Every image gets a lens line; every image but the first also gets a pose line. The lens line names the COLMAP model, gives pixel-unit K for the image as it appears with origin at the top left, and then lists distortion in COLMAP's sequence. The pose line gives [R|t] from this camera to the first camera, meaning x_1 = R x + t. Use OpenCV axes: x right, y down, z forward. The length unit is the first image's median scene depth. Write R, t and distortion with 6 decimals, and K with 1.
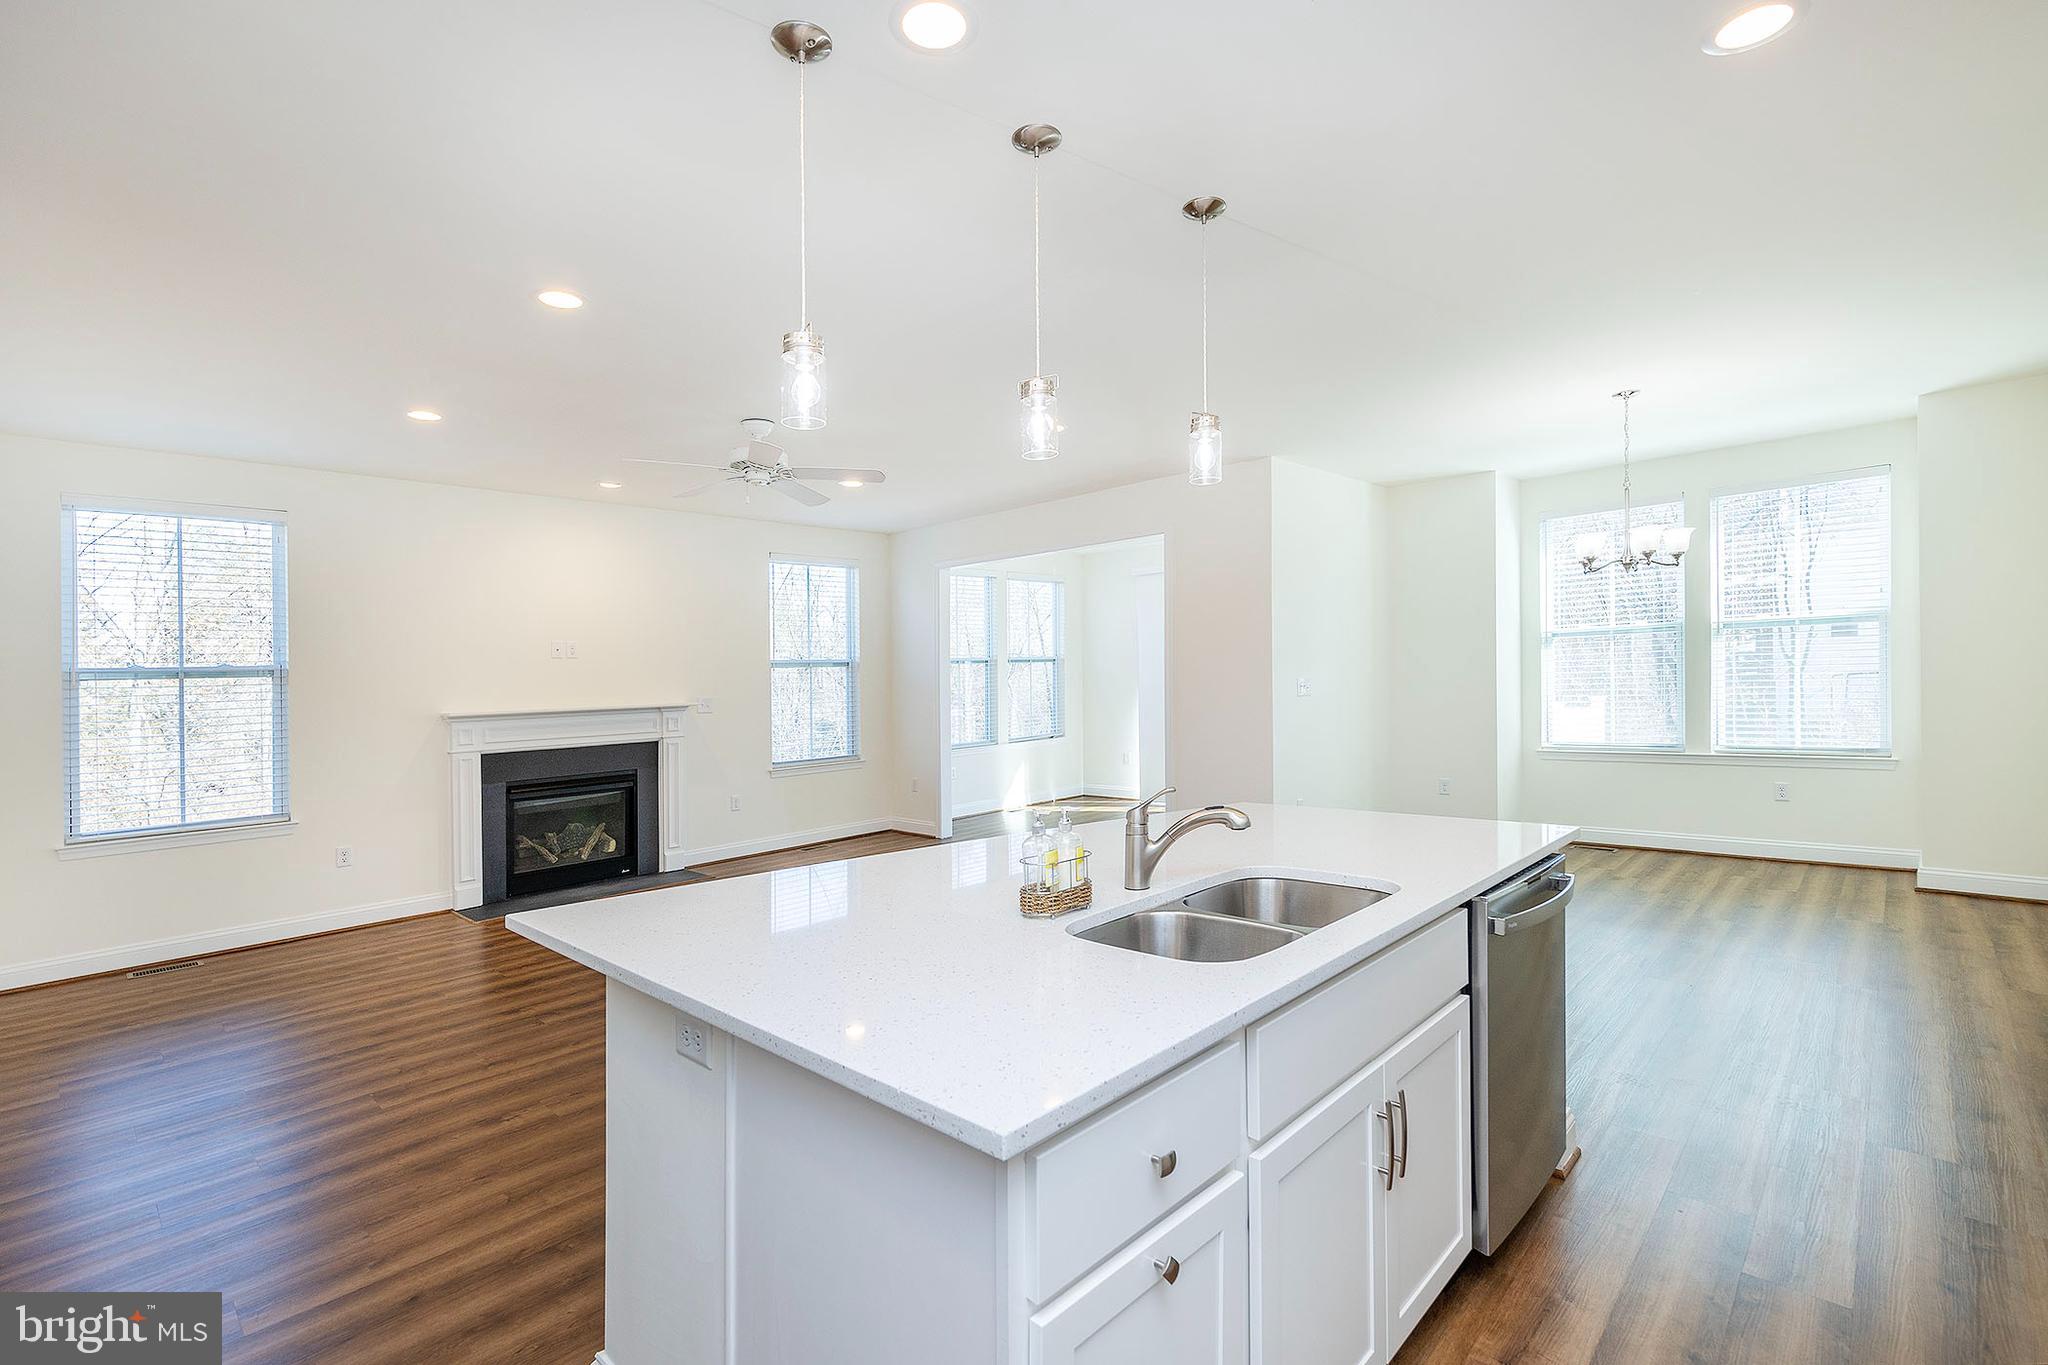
lens RADIAL K [[948.6, 0, 1067.0], [0, 948.6, 663.5], [0, 0, 1]] dist [0.002448, 0.001853]
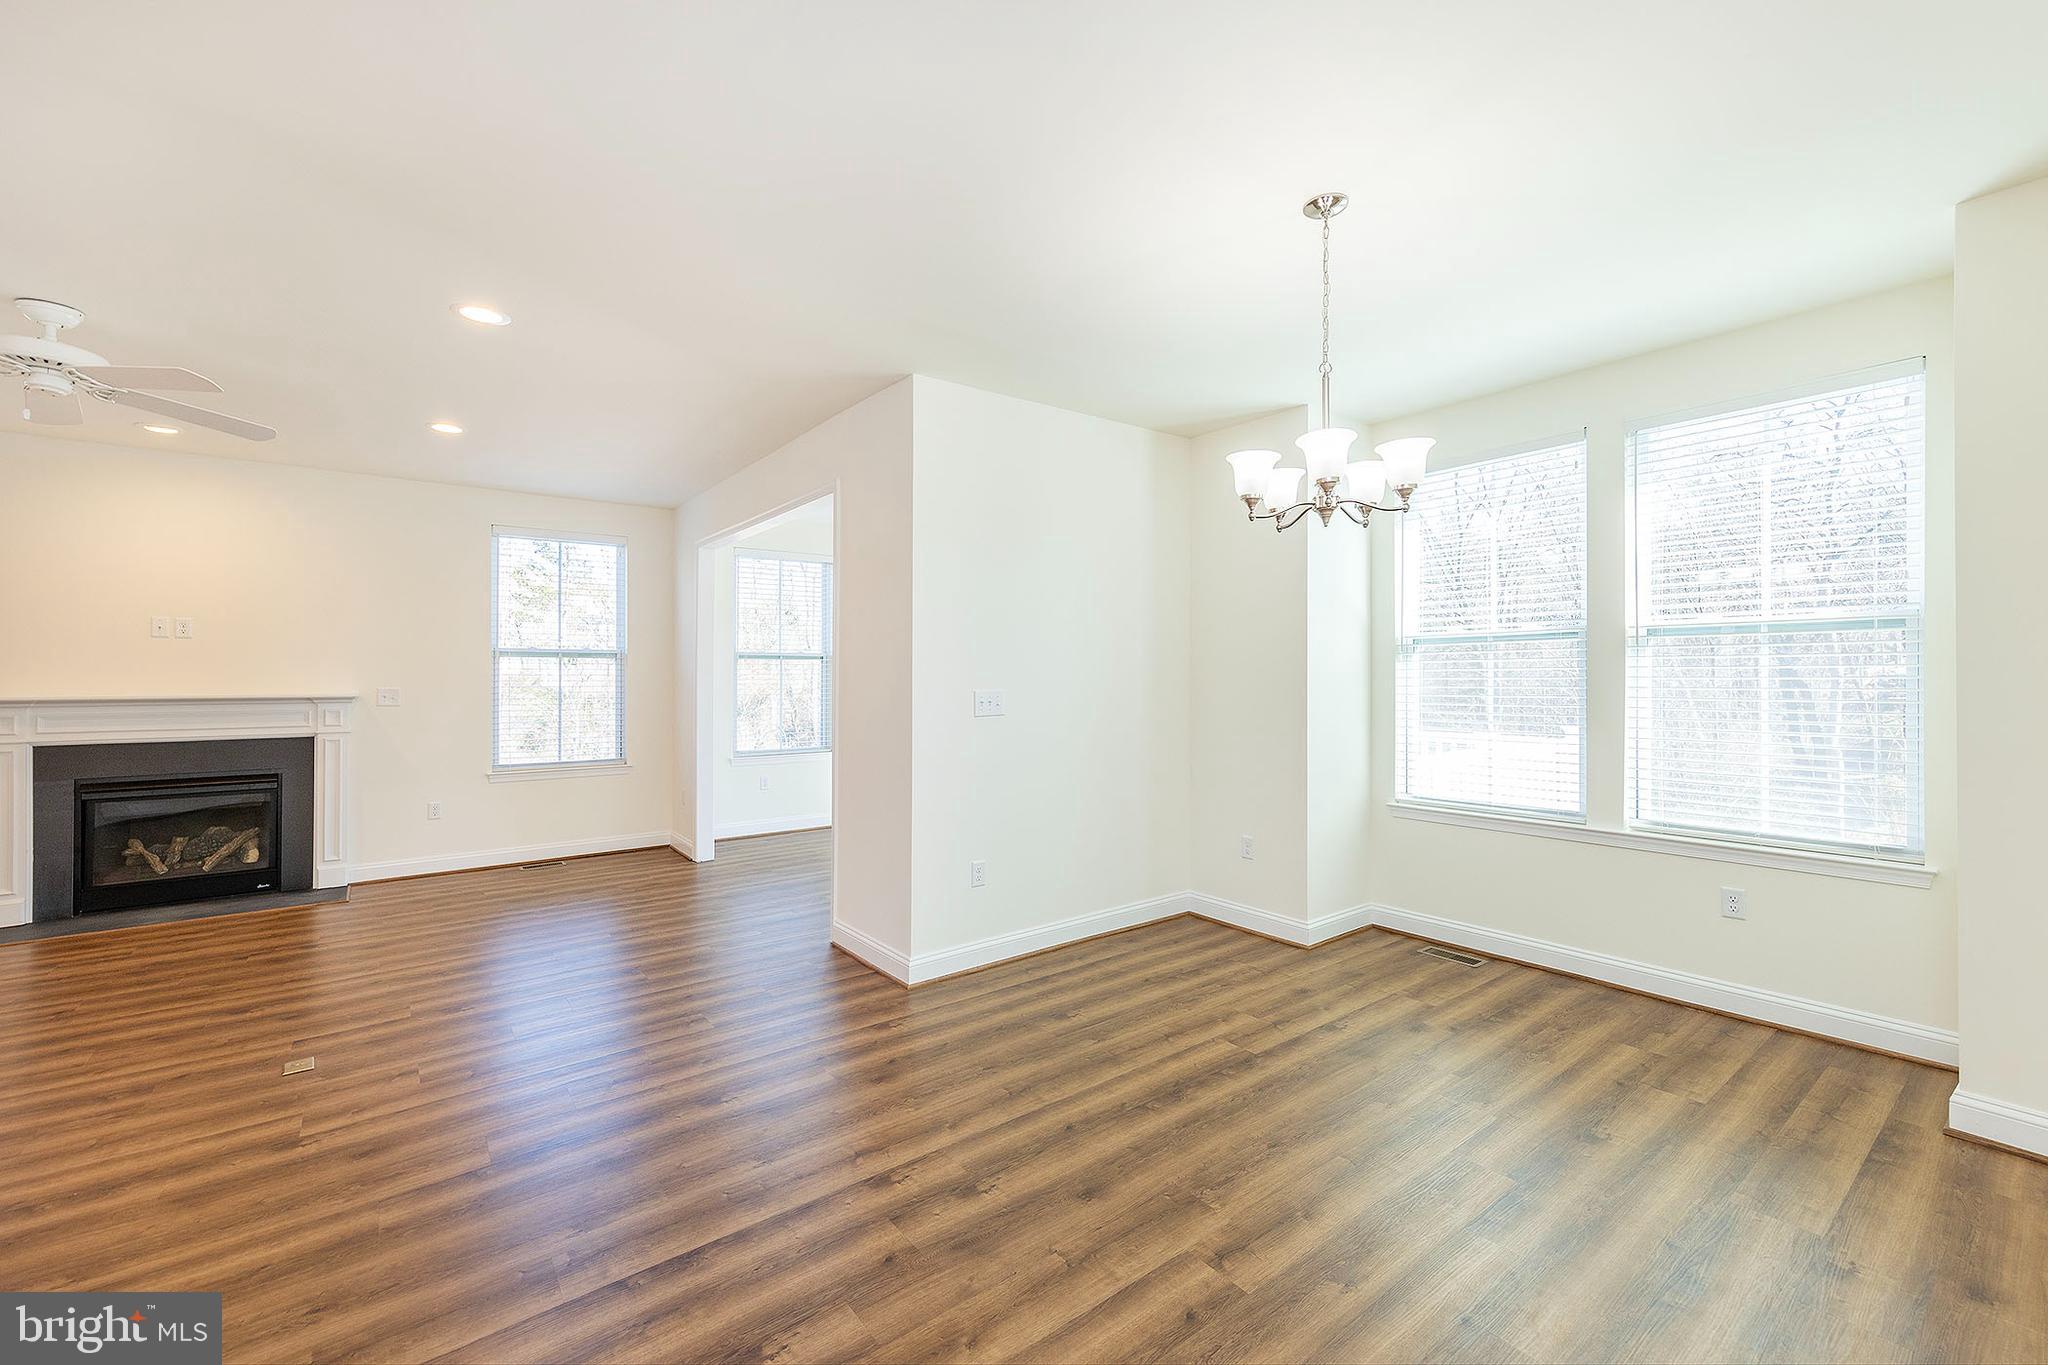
lens RADIAL K [[844.0, 0, 1060.4], [0, 844.0, 682.5], [0, 0, 1]] dist [0.002047, -0.000190]
pose [[0.987563, 0.034481, -0.153395, 0.391657], [-0.031266, 0.999239, 0.023317, -0.007370], [0.154082, -0.018231, 0.987890, 0.383748]]
